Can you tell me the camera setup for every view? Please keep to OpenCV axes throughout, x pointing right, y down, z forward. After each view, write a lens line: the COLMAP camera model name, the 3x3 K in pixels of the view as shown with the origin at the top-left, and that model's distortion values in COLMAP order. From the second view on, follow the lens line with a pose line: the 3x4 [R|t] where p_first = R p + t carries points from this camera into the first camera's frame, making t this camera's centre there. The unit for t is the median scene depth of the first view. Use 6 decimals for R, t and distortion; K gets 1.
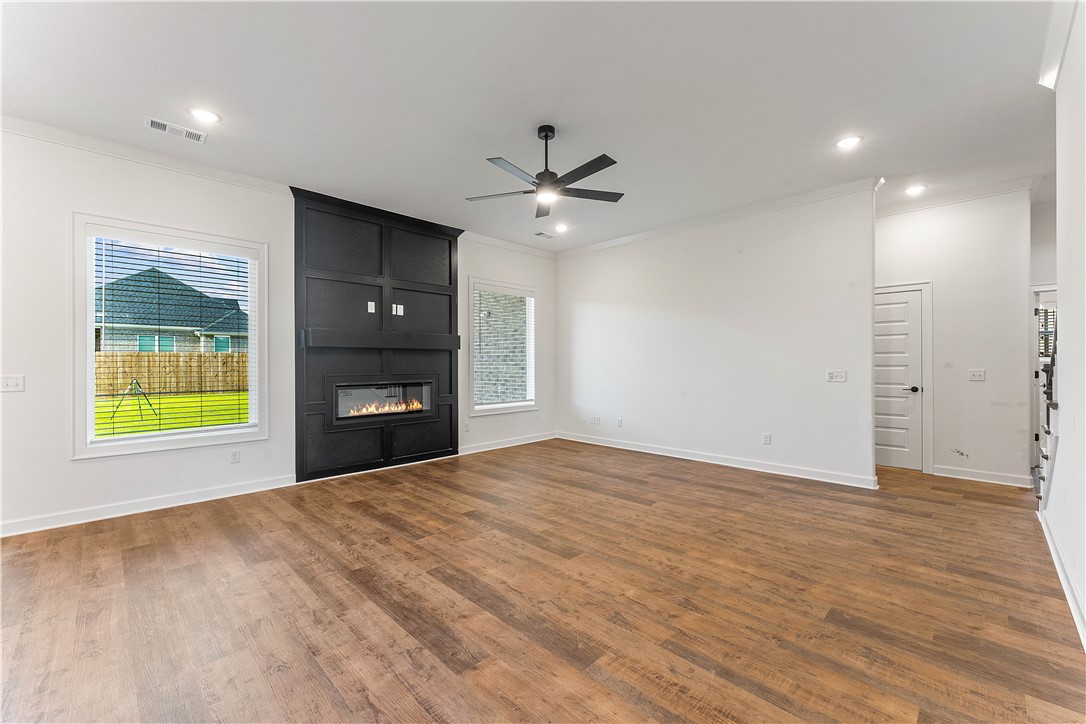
lens RADIAL K [[442.0, 0, 539.7], [0, 442.0, 362.4], [0, 0, 1]] dist [-0.000731, 0.000230]
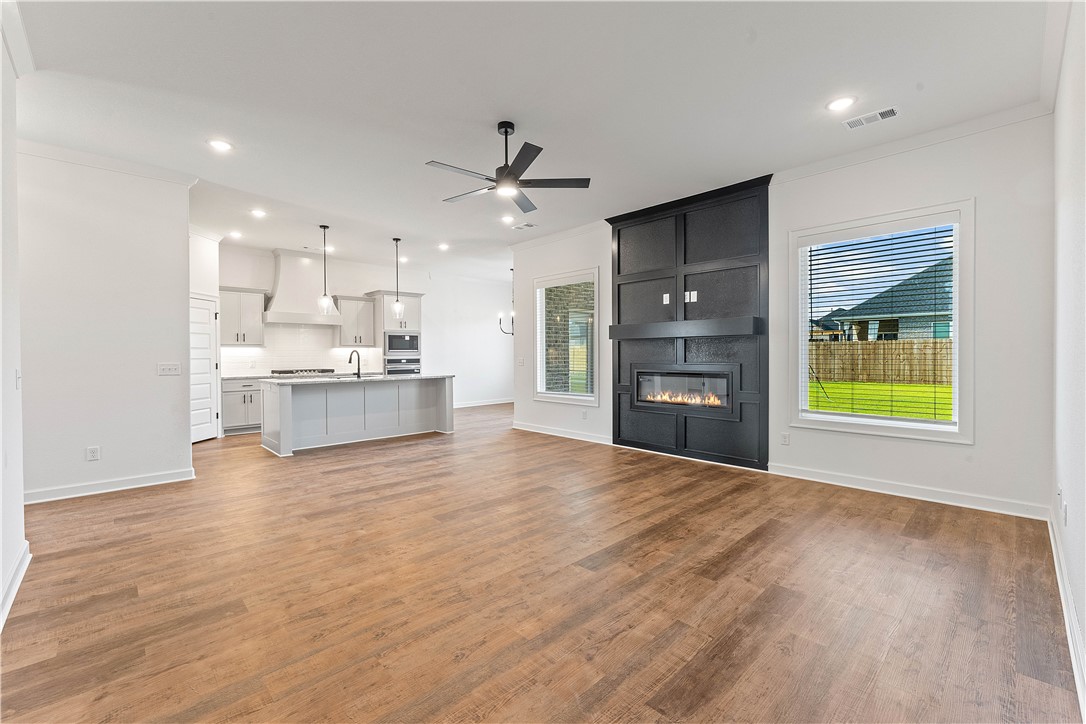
lens RADIAL K [[455.2, 0, 538.2], [0, 455.2, 359.7], [0, 0, 1]] dist [-0.002400, -0.000087]
pose [[-0.024729, 0.016318, -0.999561, 0.984897], [0.007136, 0.999844, 0.016146, -0.001113], [0.999669, -0.006733, -0.024841, 1.006646]]
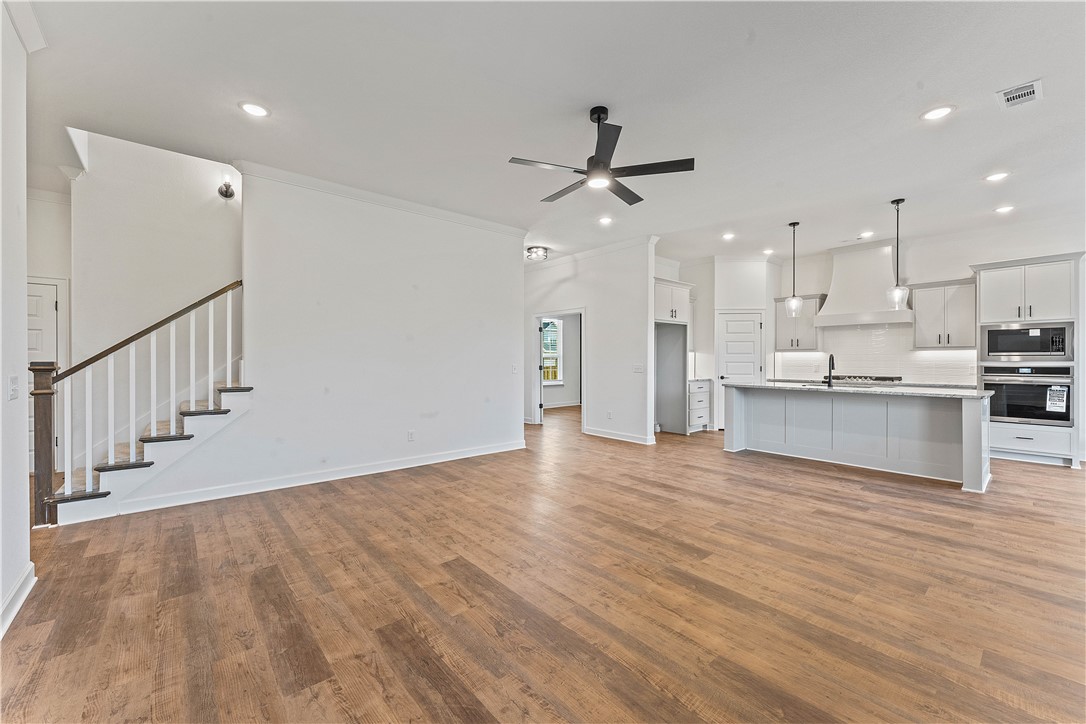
lens RADIAL K [[432.0, 0, 539.3], [0, 432.0, 360.7], [0, 0, 1]] dist [0.000036, 0.000171]
pose [[-0.997074, 0.002215, 0.076411, 0.066861], [0.002312, 0.999997, 0.001183, 0.002774], [-0.076408, 0.001356, -0.997076, 1.770134]]
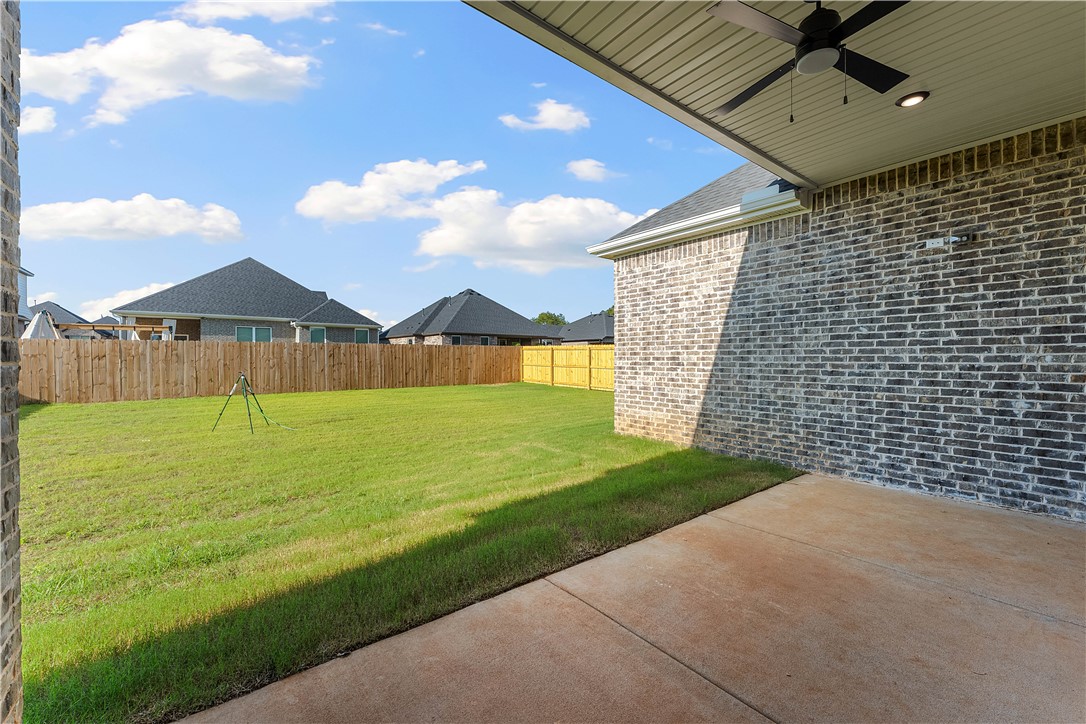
lens RADIAL K [[436.1, 0, 539.9], [0, 436.1, 361.3], [0, 0, 1]] dist [0.001276, 0.000331]
pose [[0.992527, 0.002506, -0.122000, -1.132065], [-0.001506, 0.999965, 0.008285, 0.029714], [0.122016, -0.008039, 0.992496, 1.162900]]
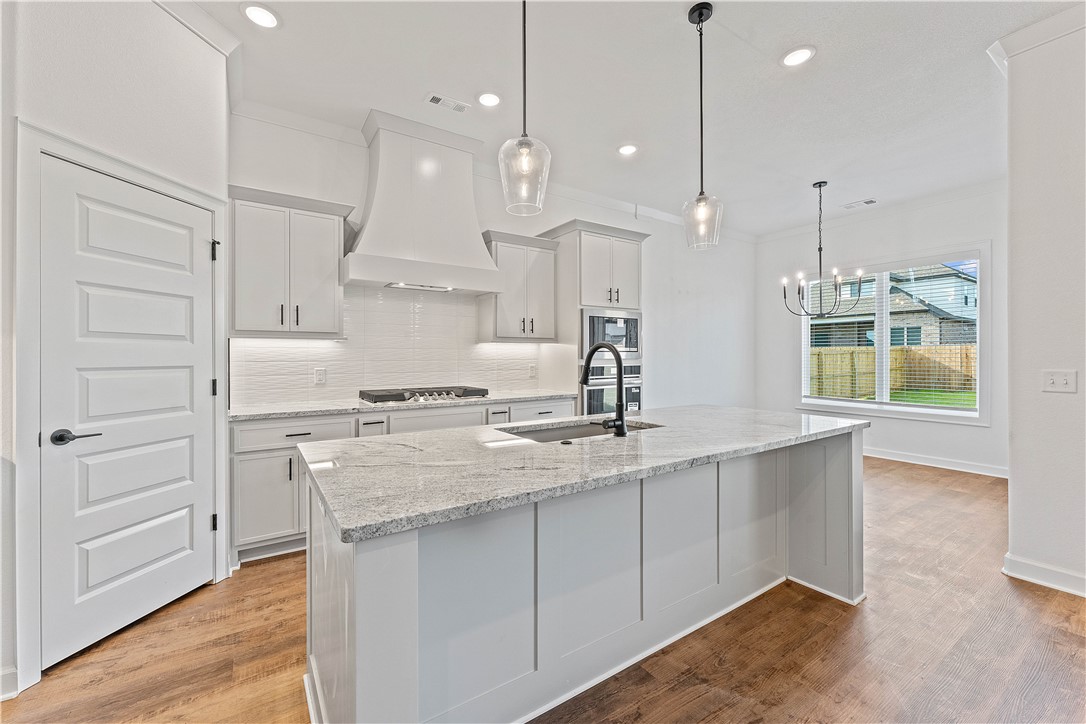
lens RADIAL K [[435.2, 0, 539.0], [0, 435.2, 357.2], [0, 0, 1]] dist [-0.000715, 0.000061]
pose [[-0.195962, 0.004082, -0.980603, -0.280970], [0.004041, 0.999986, 0.003355, 0.000892], [0.980603, -0.003305, -0.195976, 0.260932]]
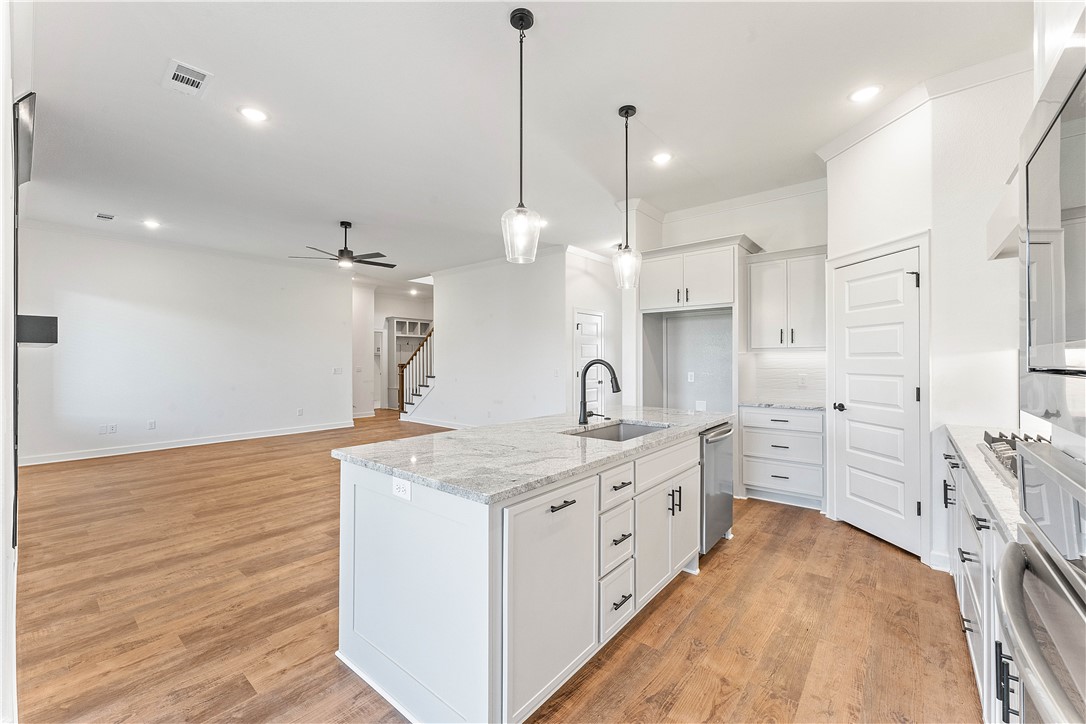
lens RADIAL K [[435.2, 0, 539.0], [0, 435.2, 357.2], [0, 0, 1]] dist [-0.000715, 0.000061]
pose [[-0.090870, 0.008903, 0.995823, -1.521078], [-0.000694, 0.999959, -0.009004, -0.012110], [-0.995862, -0.001509, -0.090861, 0.396234]]
